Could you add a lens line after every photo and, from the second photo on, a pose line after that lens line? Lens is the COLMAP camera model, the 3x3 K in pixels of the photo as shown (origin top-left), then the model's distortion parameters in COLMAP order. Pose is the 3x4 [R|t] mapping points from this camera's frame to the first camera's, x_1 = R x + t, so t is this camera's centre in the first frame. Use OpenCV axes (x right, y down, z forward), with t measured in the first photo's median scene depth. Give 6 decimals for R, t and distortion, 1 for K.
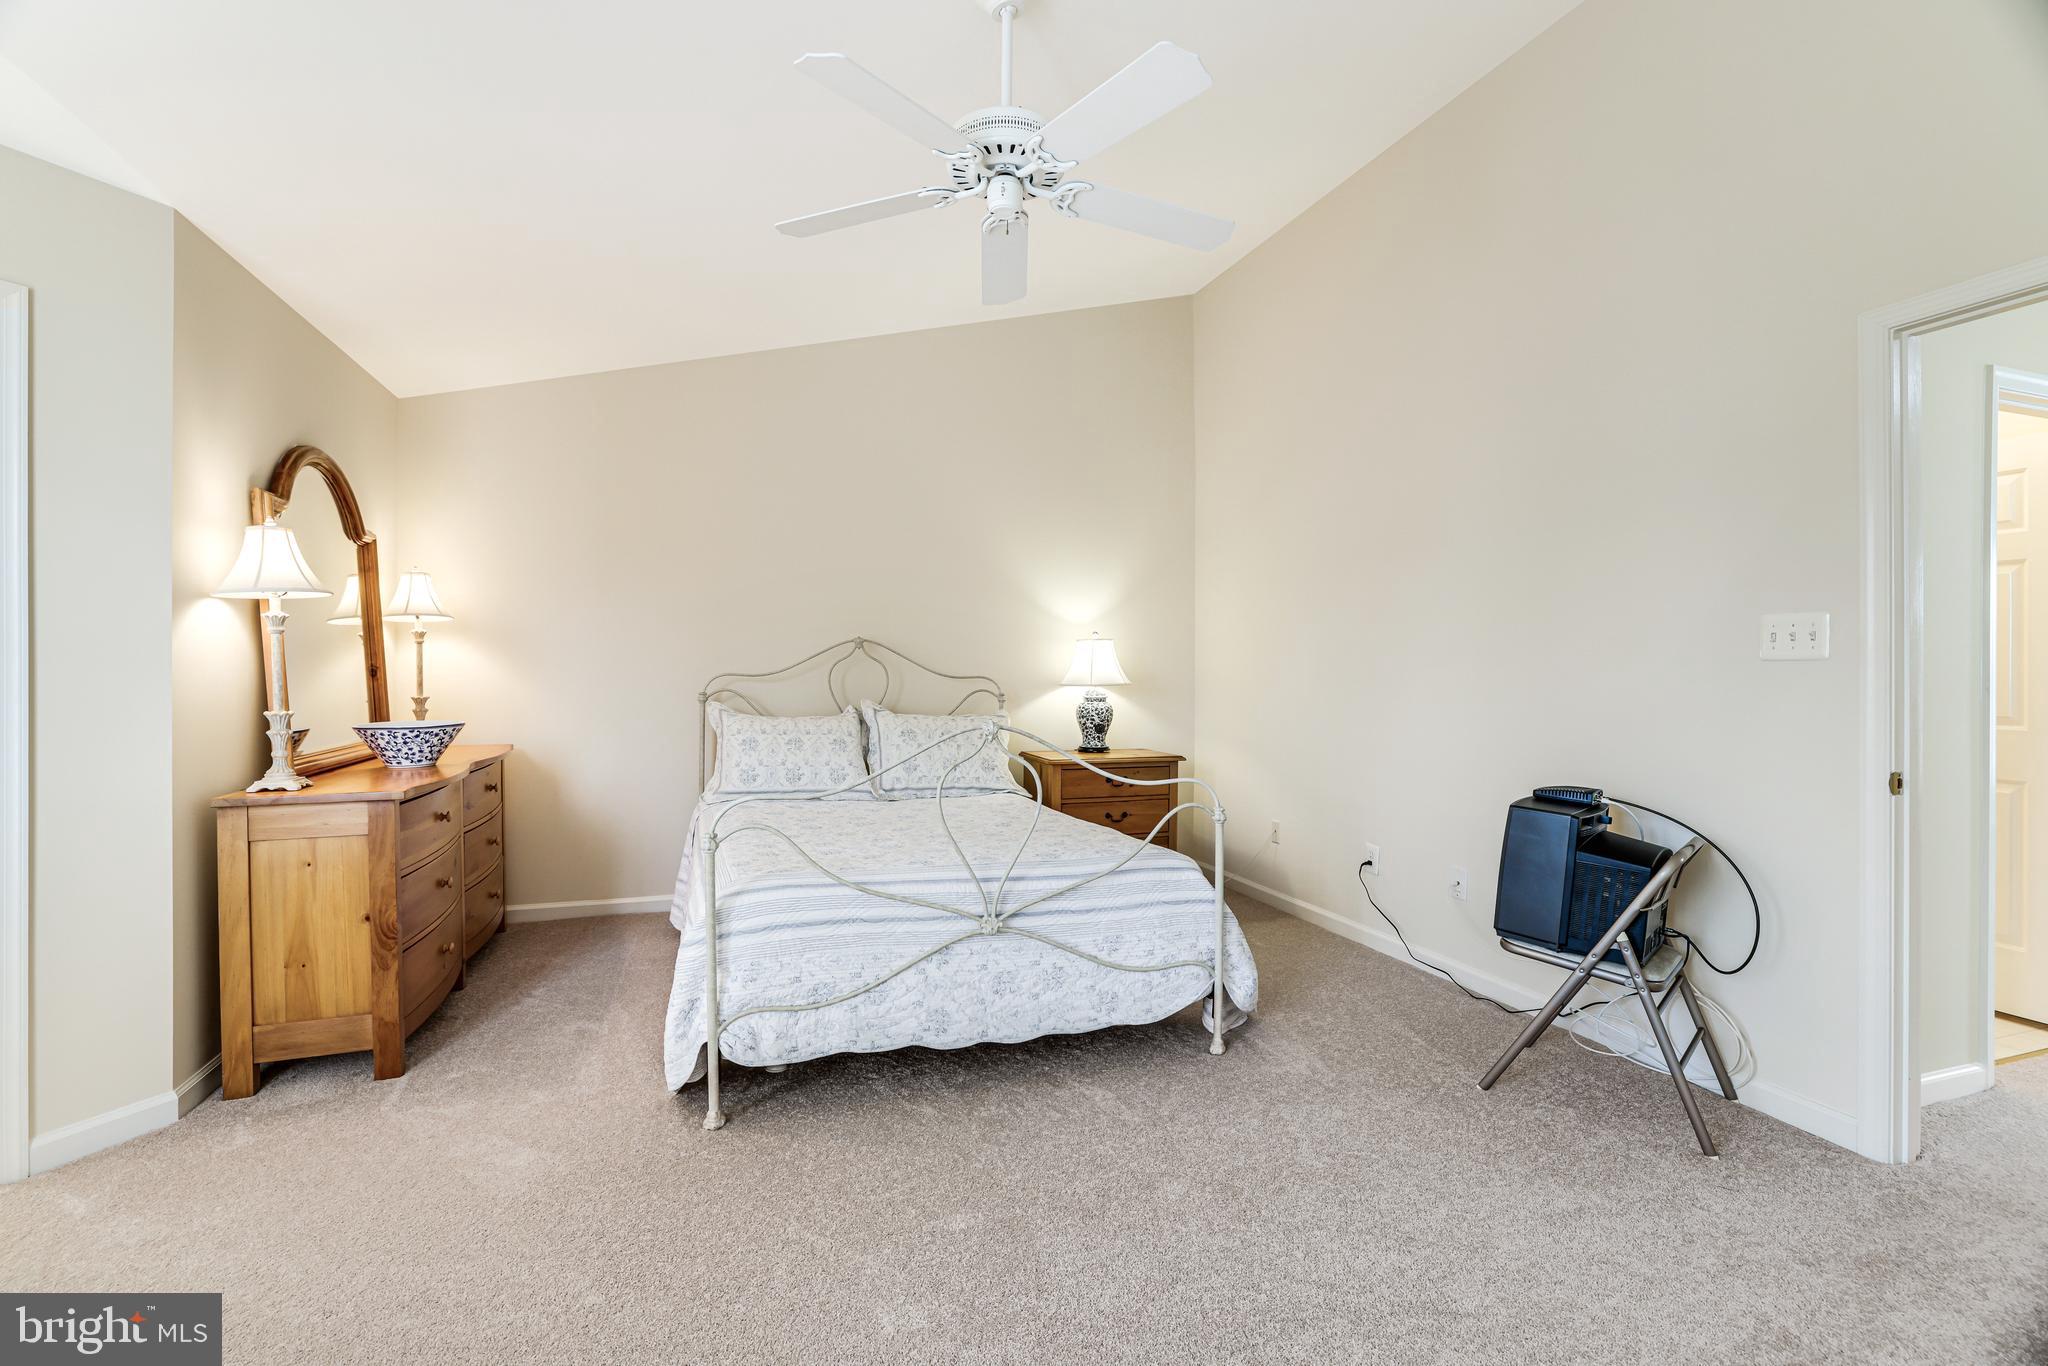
lens RADIAL K [[887.7, 0, 1009.8], [0, 887.7, 667.4], [0, 0, 1]] dist [-0.047958, 0.019338]
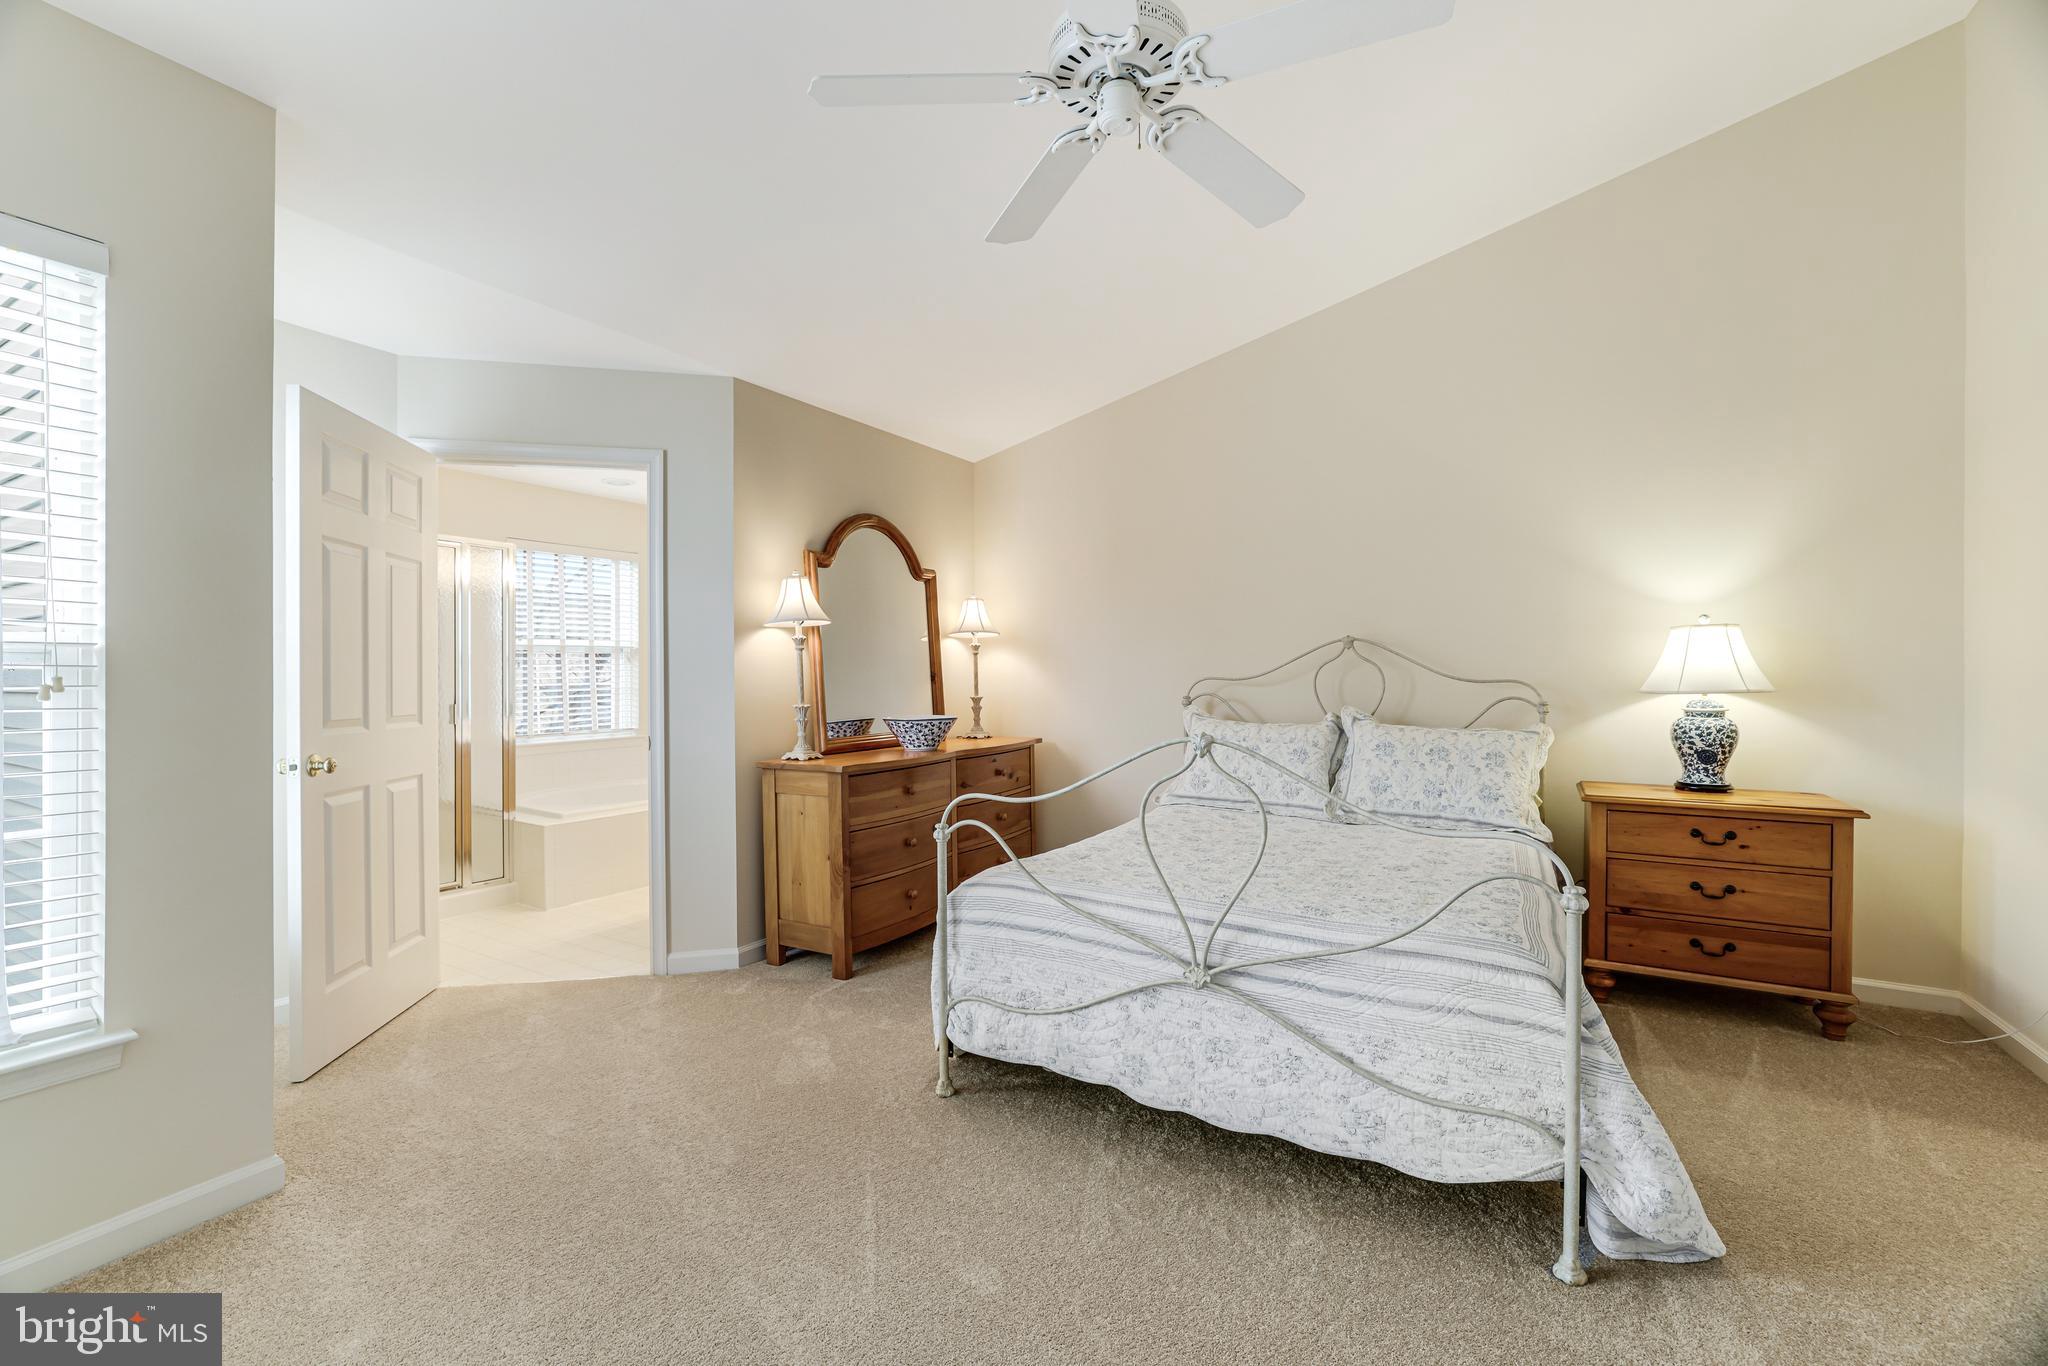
lens RADIAL K [[867.3, 0, 1010.6], [0, 867.3, 691.7], [0, 0, 1]] dist [-0.040200, 0.016310]
pose [[0.652576, 0.007327, -0.757688, 0.459515], [0.007553, 0.999841, 0.016174, 0.009314], [0.757686, -0.016278, 0.652416, 0.332510]]
